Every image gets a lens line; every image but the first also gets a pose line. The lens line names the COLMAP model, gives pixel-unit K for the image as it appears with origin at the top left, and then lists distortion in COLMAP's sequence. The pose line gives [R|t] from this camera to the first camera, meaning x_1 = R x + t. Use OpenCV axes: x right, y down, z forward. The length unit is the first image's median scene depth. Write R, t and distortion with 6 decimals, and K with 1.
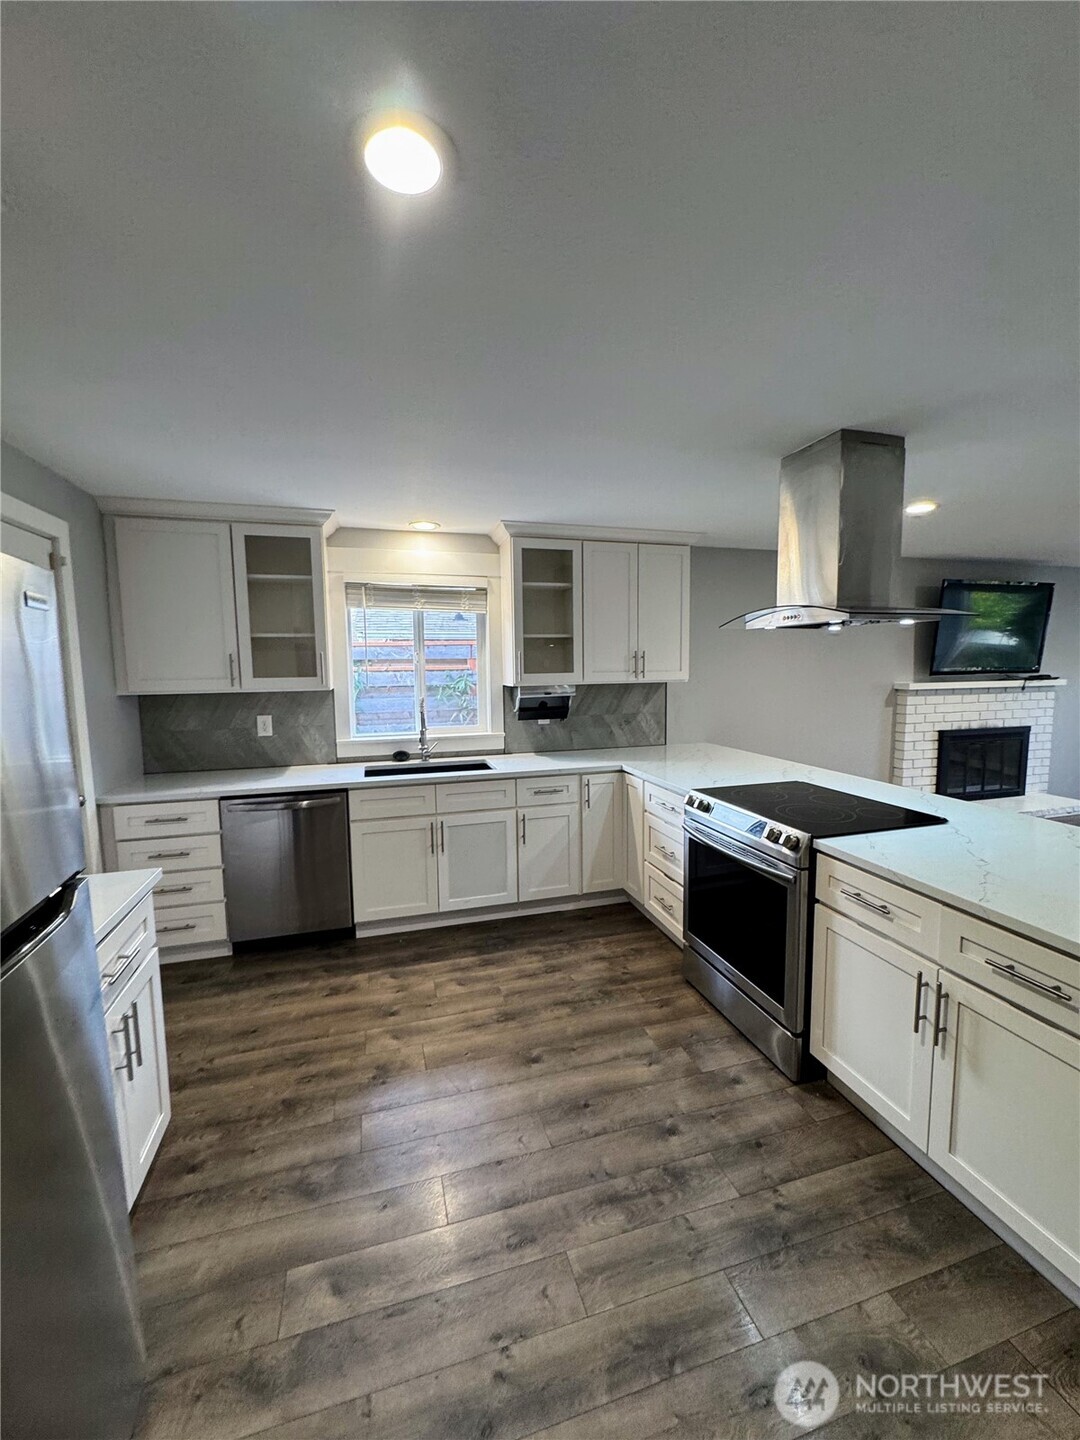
lens RADIAL K [[577.3, 0, 535.3], [0, 577.3, 720.7], [0, 0, 1]] dist [-0.005520, 0.000604]
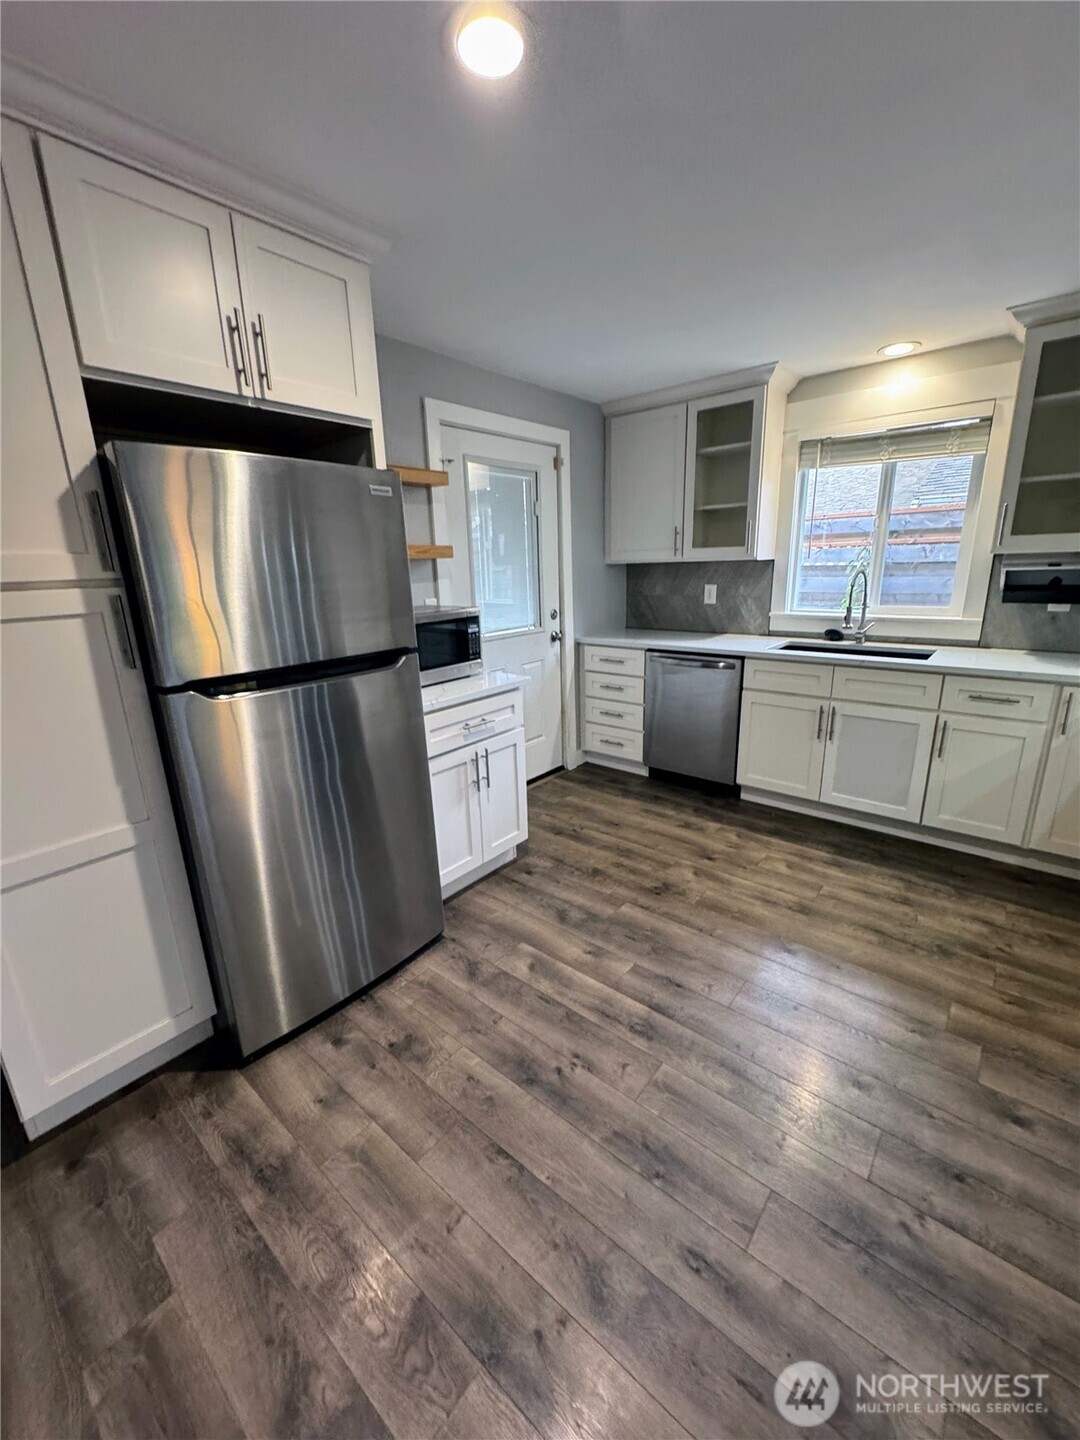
lens RADIAL K [[577.3, 0, 537.9], [0, 577.3, 719.8], [0, 0, 1]] dist [-0.005520, 0.000604]
pose [[0.550722, 0.215239, -0.806460, 0.318470], [-0.057084, 0.973631, 0.220873, 0.019296], [0.832734, -0.075603, 0.548487, 0.109715]]
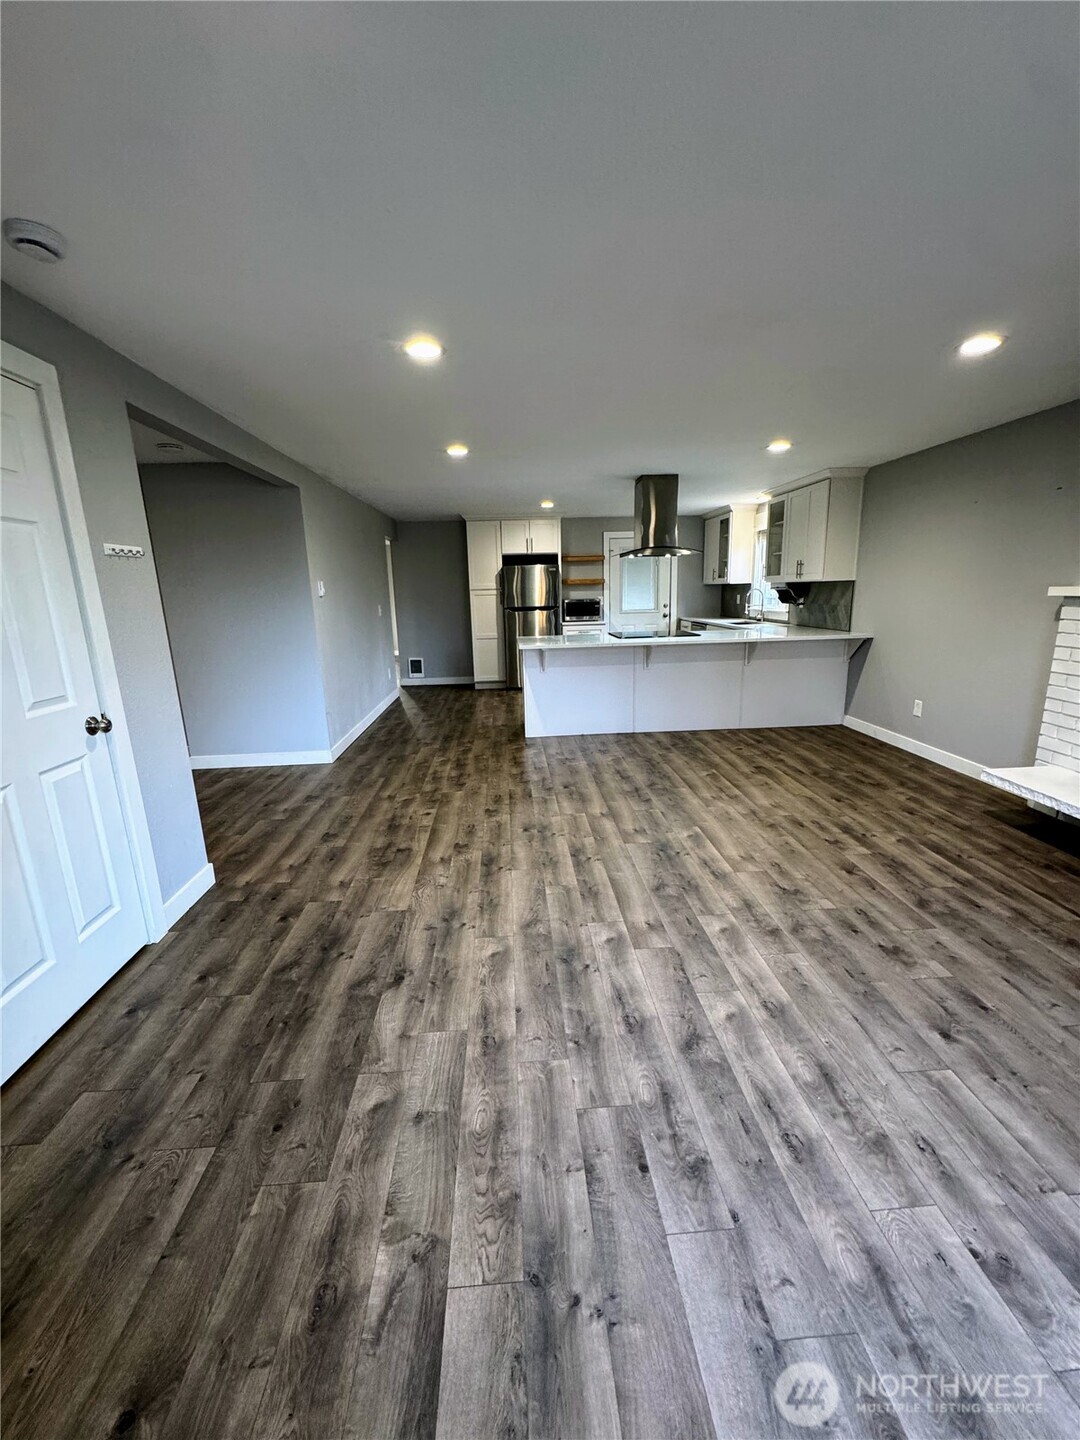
lens RADIAL K [[577.3, 0, 538.2], [0, 577.3, 719.4], [0, 0, 1]] dist [-0.005520, 0.000604]
pose [[-0.224707, 0.233572, -0.946018, 2.204288], [-0.065799, 0.964993, 0.253887, -0.067024], [0.972202, 0.119297, -0.201472, 0.808719]]
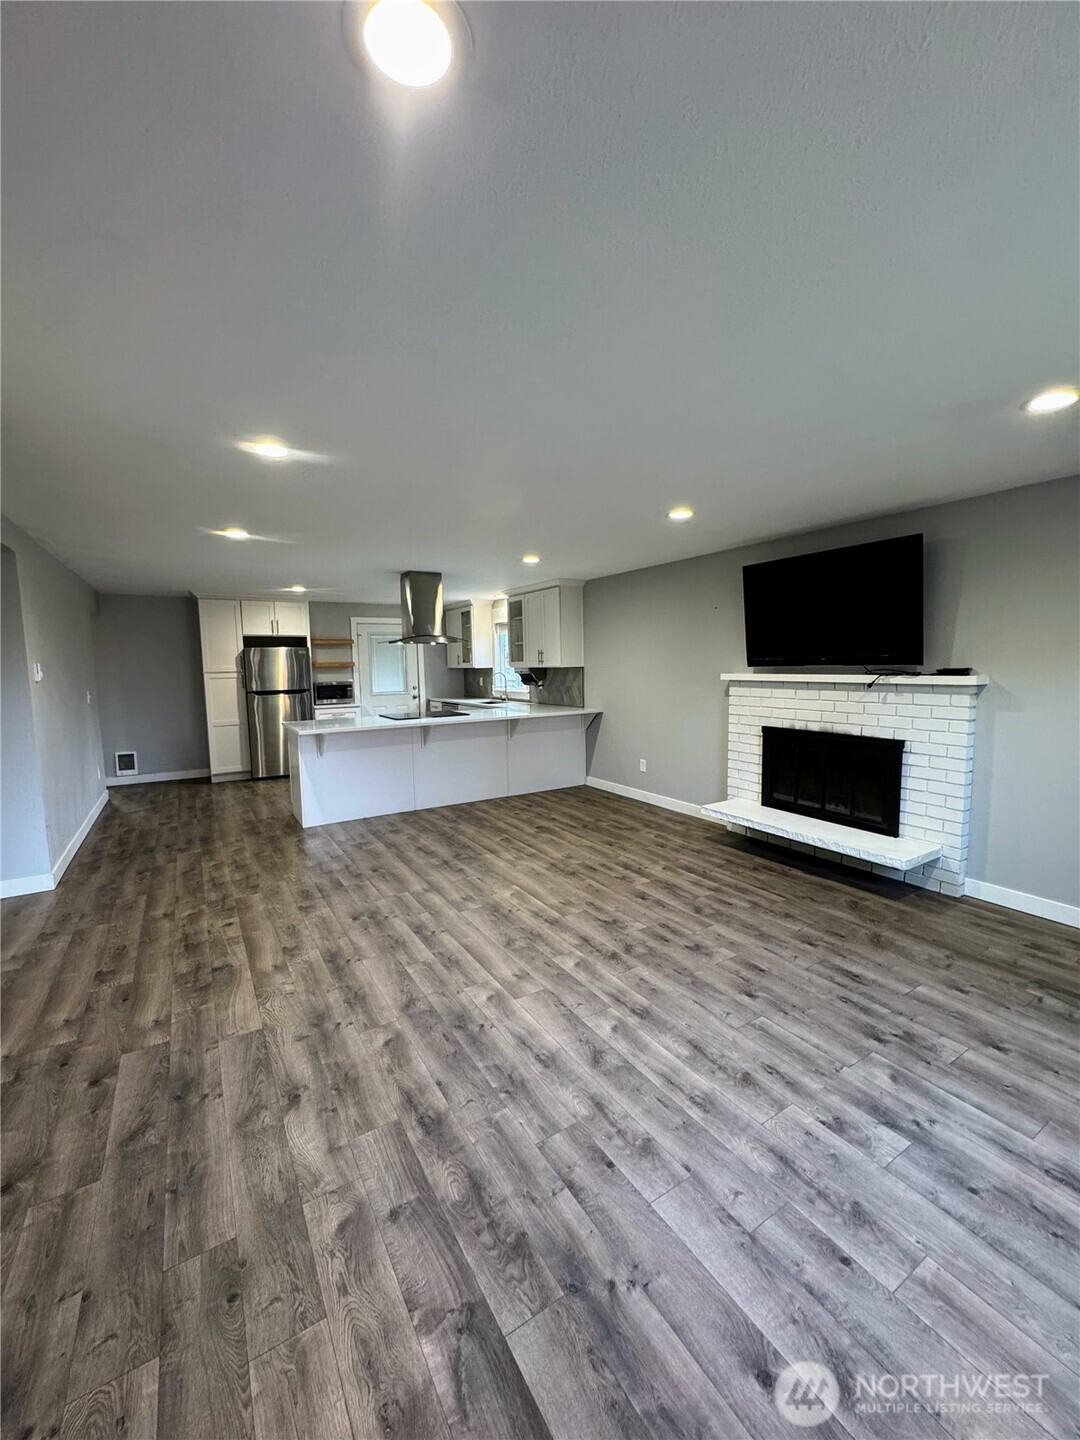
lens RADIAL K [[577.3, 0, 540.1], [0, 577.3, 720.2], [0, 0, 1]] dist [-0.005520, 0.000604]
pose [[0.263144, 0.102721, -0.959273, 2.288863], [-0.079662, 0.993234, 0.084505, -0.064297], [0.961462, 0.054180, 0.269546, 0.616289]]
